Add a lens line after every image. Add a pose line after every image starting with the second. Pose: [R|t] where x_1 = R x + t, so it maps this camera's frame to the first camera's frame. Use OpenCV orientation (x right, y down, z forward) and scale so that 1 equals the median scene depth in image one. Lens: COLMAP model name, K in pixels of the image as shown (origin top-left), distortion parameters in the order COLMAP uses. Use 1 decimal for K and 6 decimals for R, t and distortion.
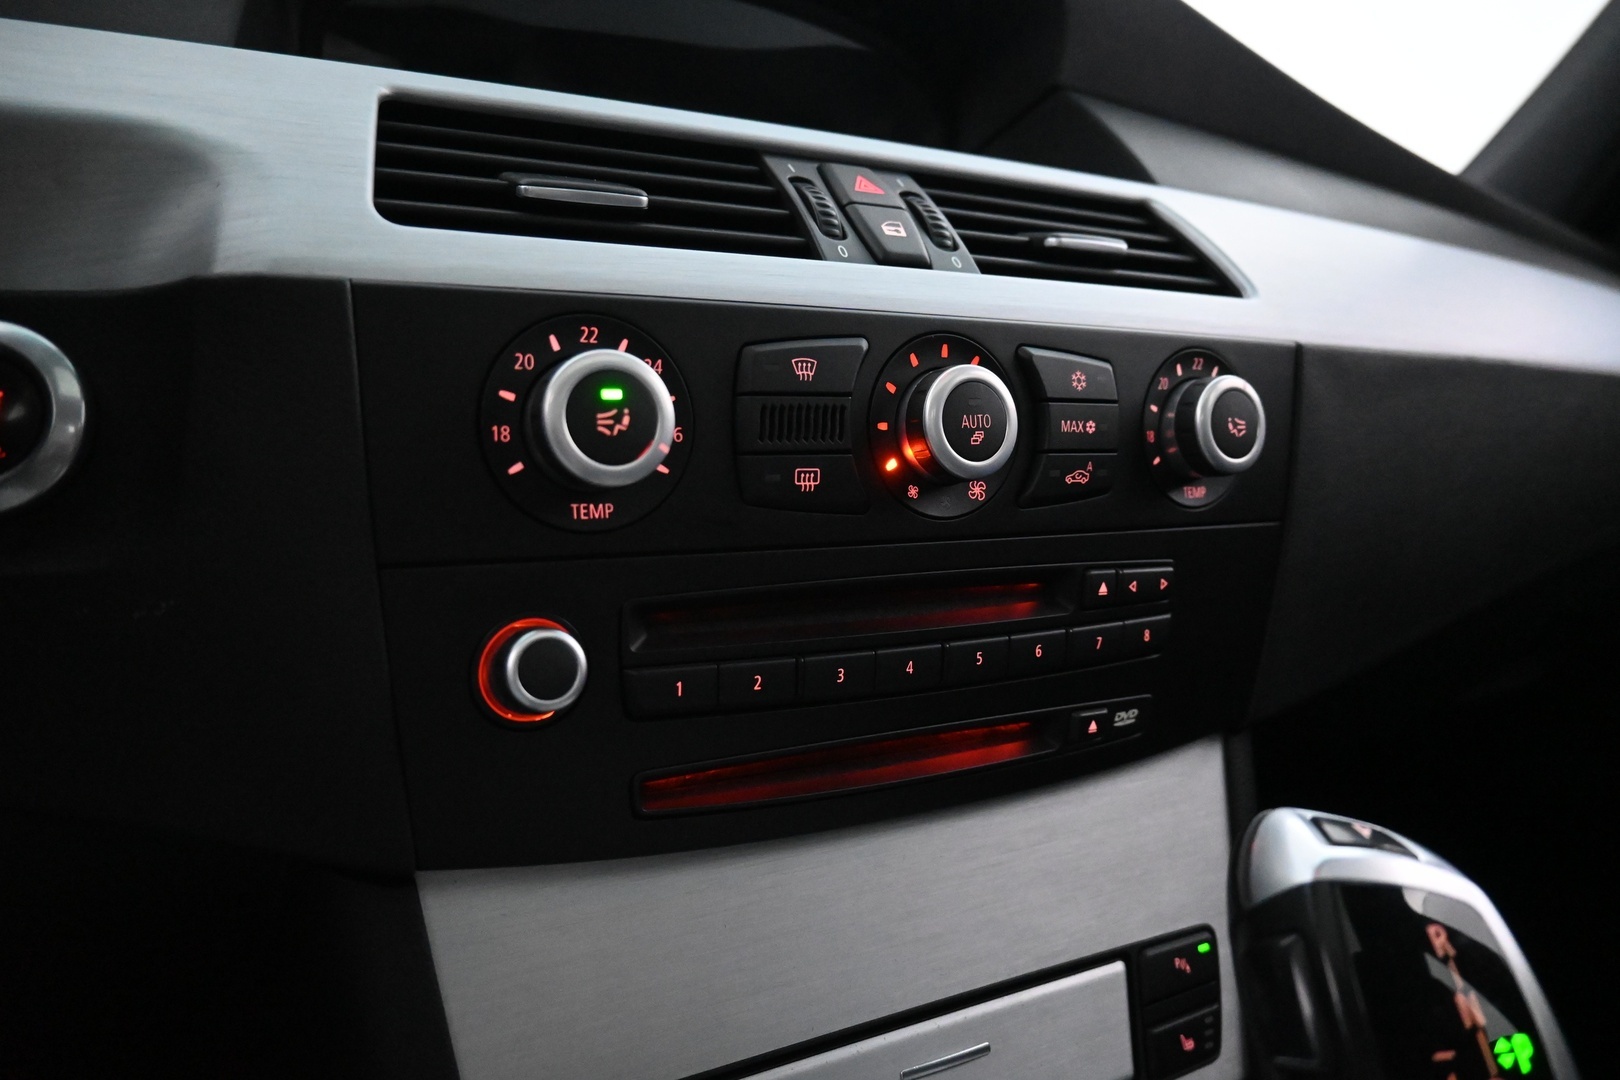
lens RADIAL K [[1116.0, 0, 808.6], [0, 1116.0, 538.8], [0, 0, 1]] dist [-0.005252, -0.004415]
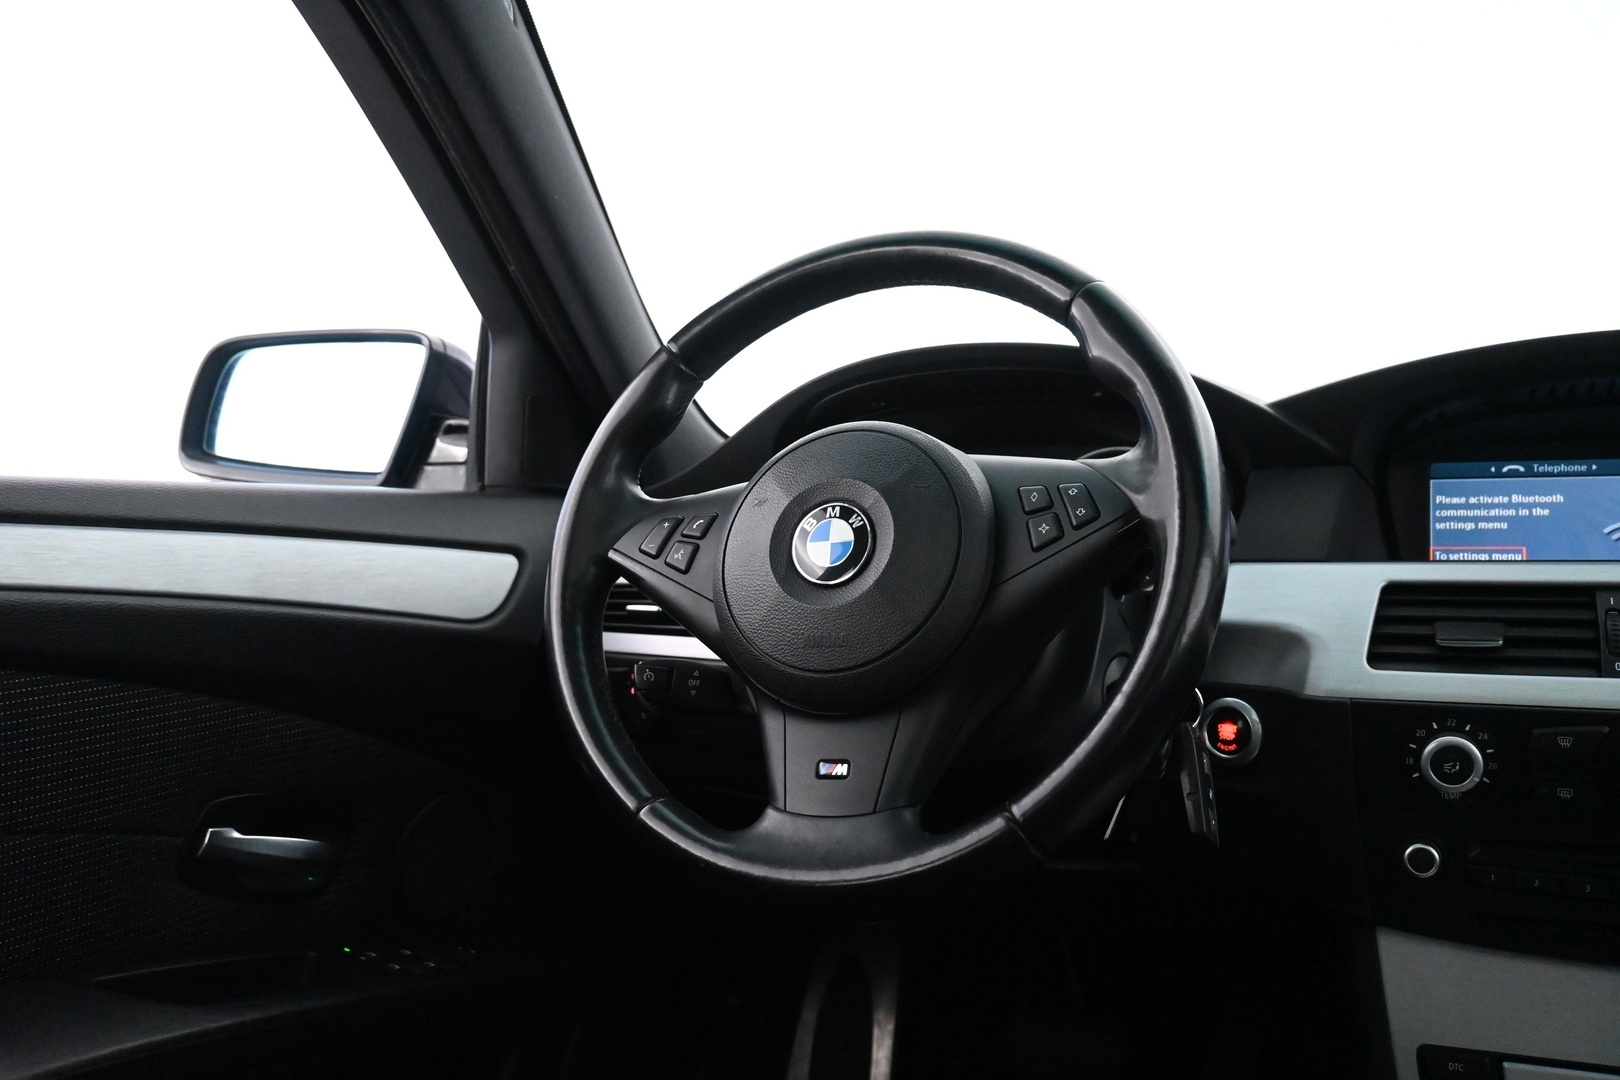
lens RADIAL K [[1379.8, 0, 812.0], [0, 1379.8, 539.2], [0, 0, 1]] dist [-0.001759, -0.001604]
pose [[0.605421, 0.061259, -0.793545, 1.262277], [-0.008210, 0.997461, 0.070736, -0.758216], [0.795863, -0.036310, 0.604387, -1.802449]]
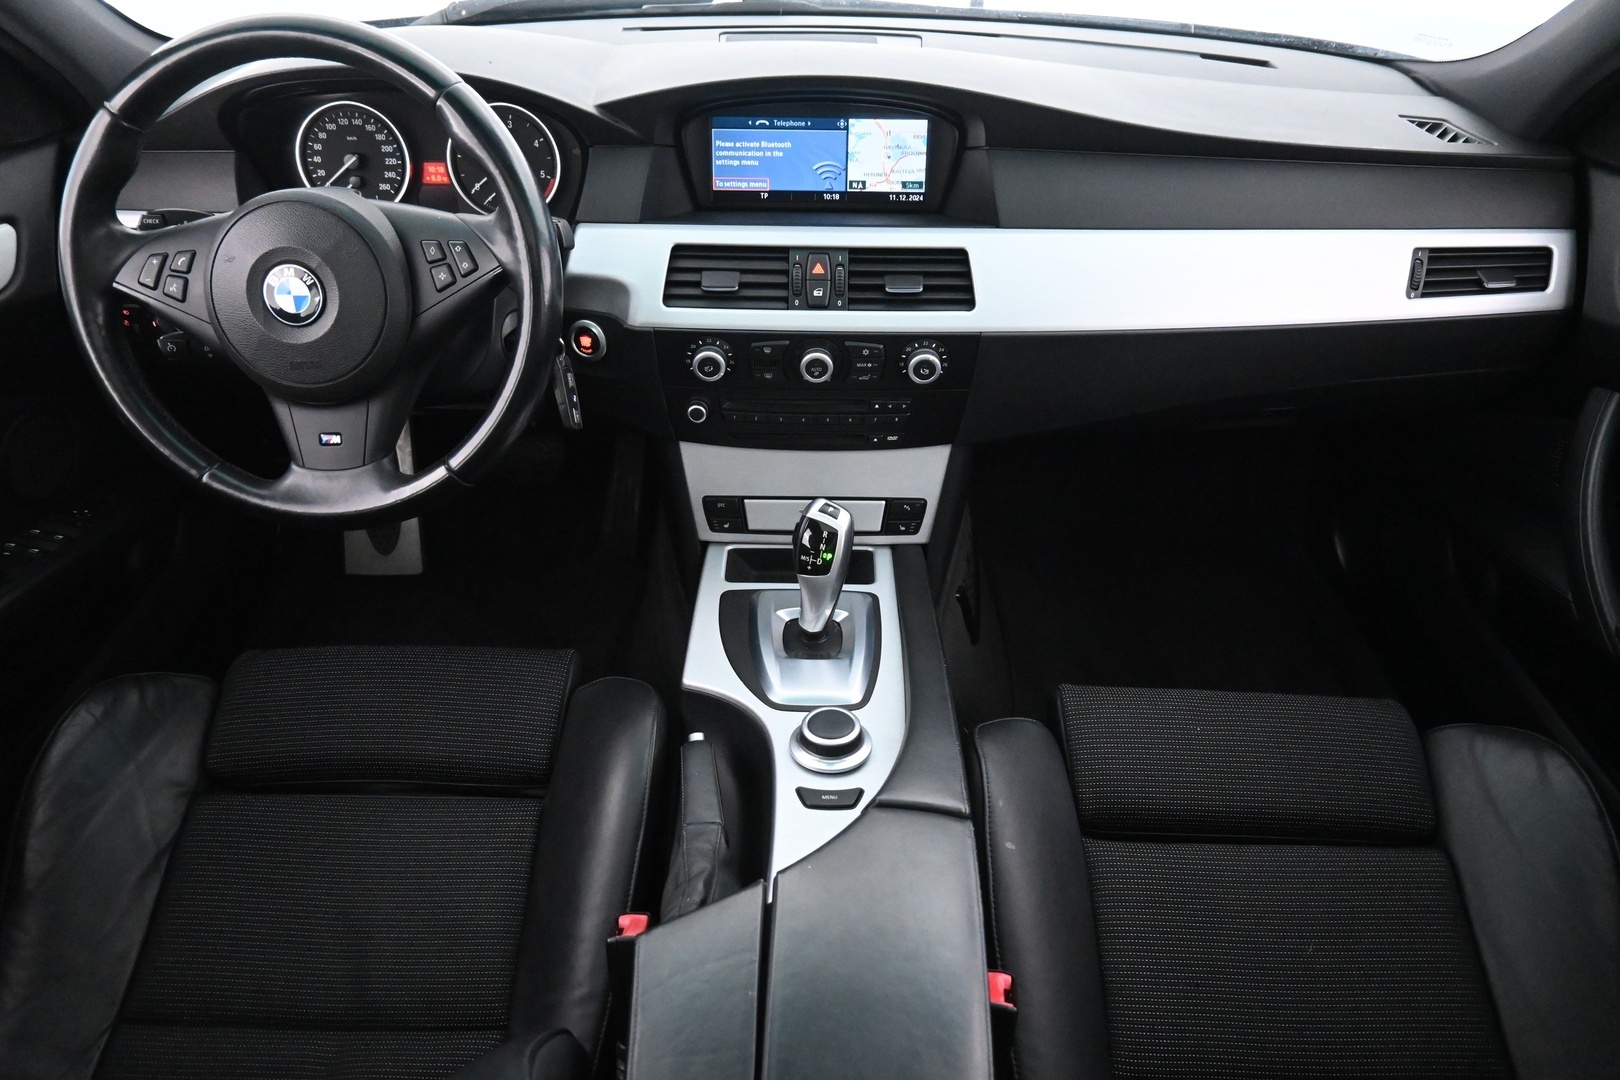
lens RADIAL K [[1116.0, 0, 808.0], [0, 1116.0, 544.2], [0, 0, 1]] dist [-0.005252, -0.004415]
pose [[0.865276, 0.339988, -0.368382, 1.820659], [-0.045631, 0.785228, 0.617523, -2.084131], [0.499215, -0.517518, 0.694953, -1.968355]]
